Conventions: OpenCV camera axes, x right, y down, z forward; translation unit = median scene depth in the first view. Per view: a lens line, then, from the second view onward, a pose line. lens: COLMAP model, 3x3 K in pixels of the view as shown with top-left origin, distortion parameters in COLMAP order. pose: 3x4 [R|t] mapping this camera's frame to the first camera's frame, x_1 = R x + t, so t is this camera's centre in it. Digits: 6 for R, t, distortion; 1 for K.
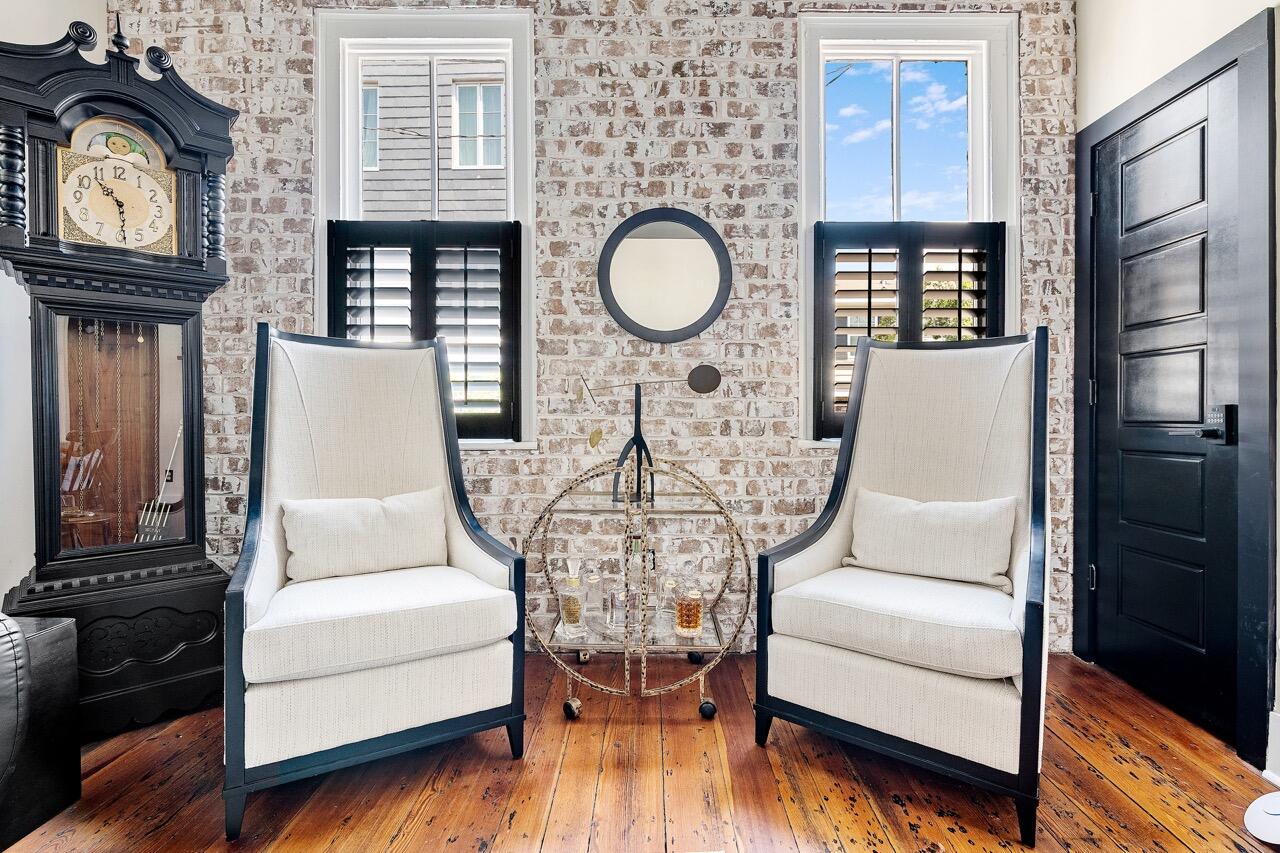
lens RADIAL K [[617.4, 0, 636.4], [0, 617.4, 423.4], [0, 0, 1]] dist [0.001774, -0.002710]
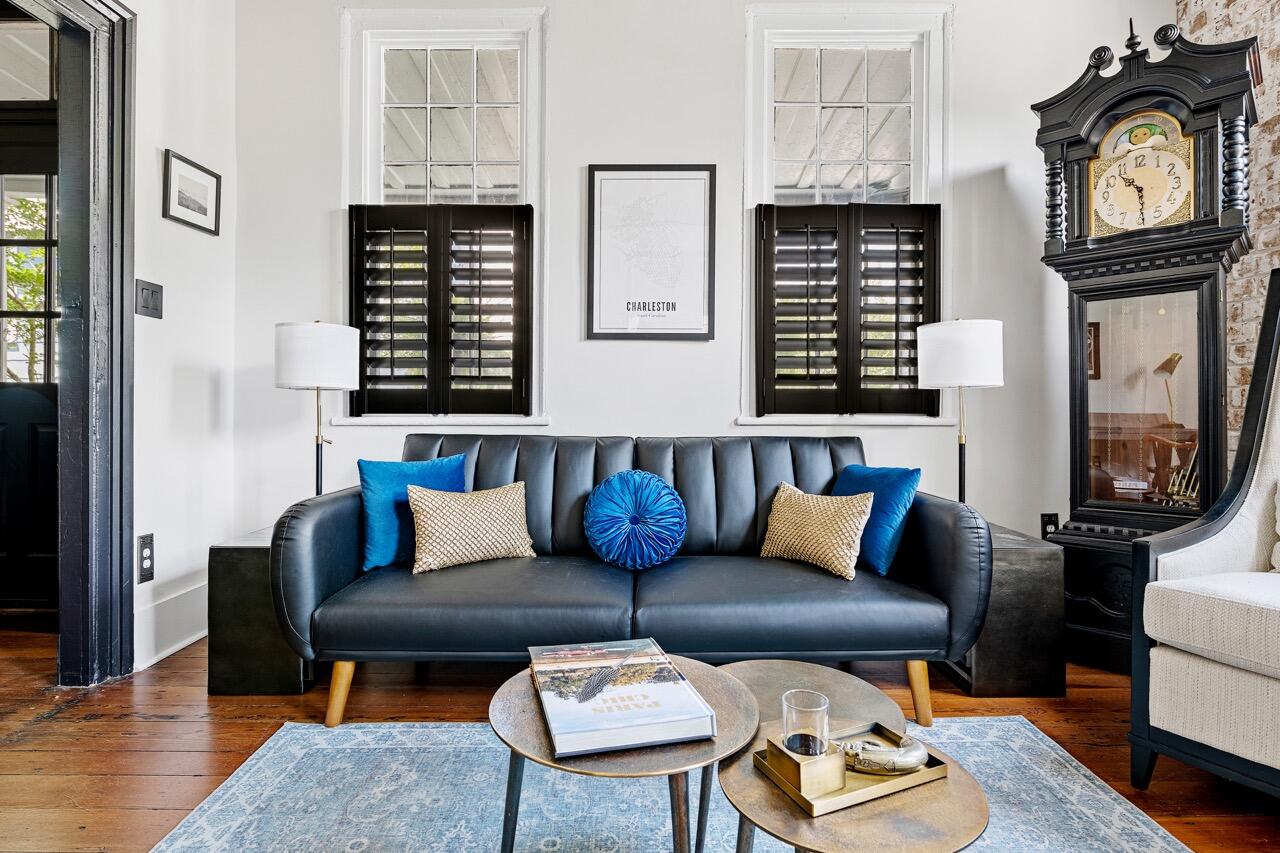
lens RADIAL K [[625.0, 0, 635.5], [0, 625.0, 418.1], [0, 0, 1]] dist [-0.001896, -0.002583]
pose [[-0.003503, 0.007415, -0.999966, 0.254274], [-0.016274, 0.999840, 0.007471, 0.050876], [0.999861, 0.016299, -0.003382, 0.118241]]
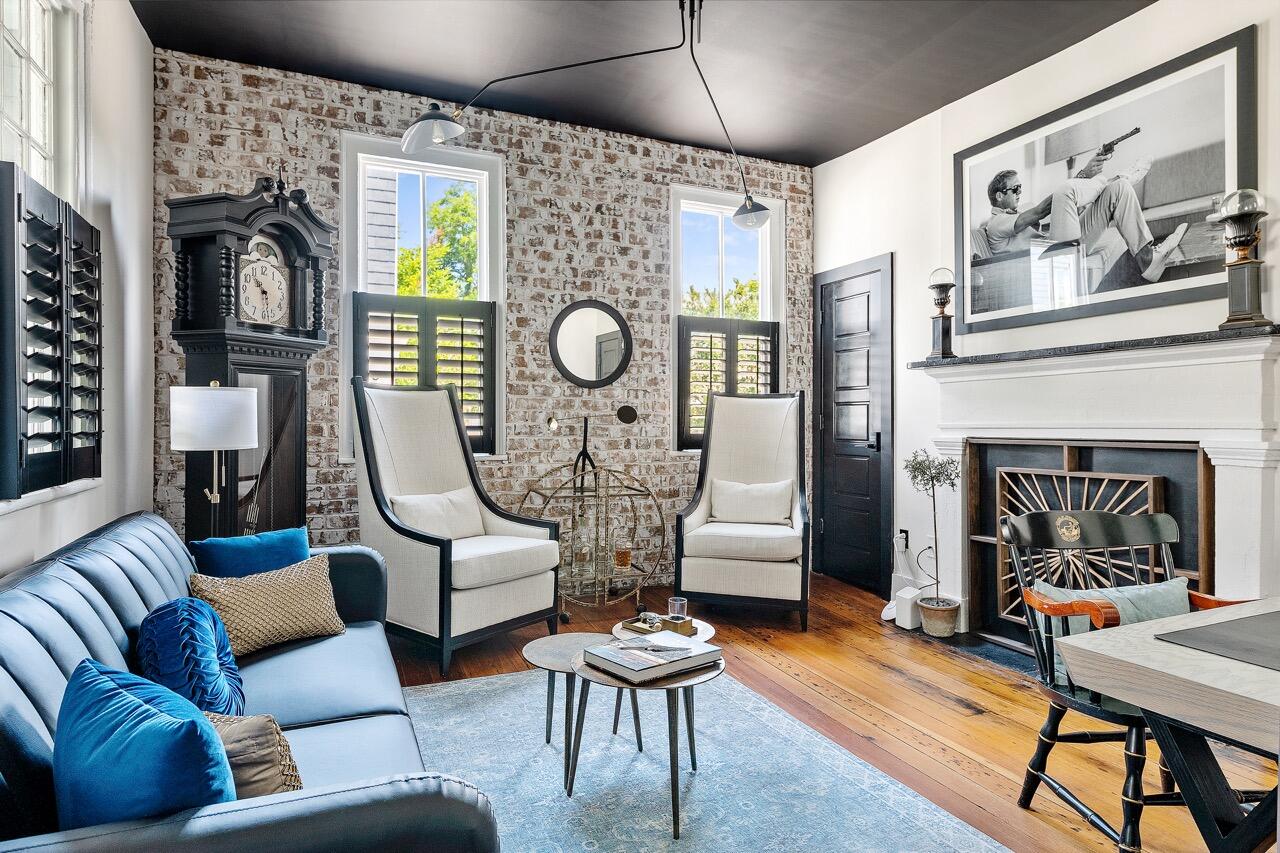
lens RADIAL K [[726.4, 0, 638.5], [0, 726.4, 421.0], [0, 0, 1]] dist [-0.001458, -0.000664]
pose [[0.916335, 0.002186, 0.400406, -0.687632], [0.000501, 0.999978, -0.006605, -0.046624], [-0.400412, 0.006253, 0.916314, -0.834725]]
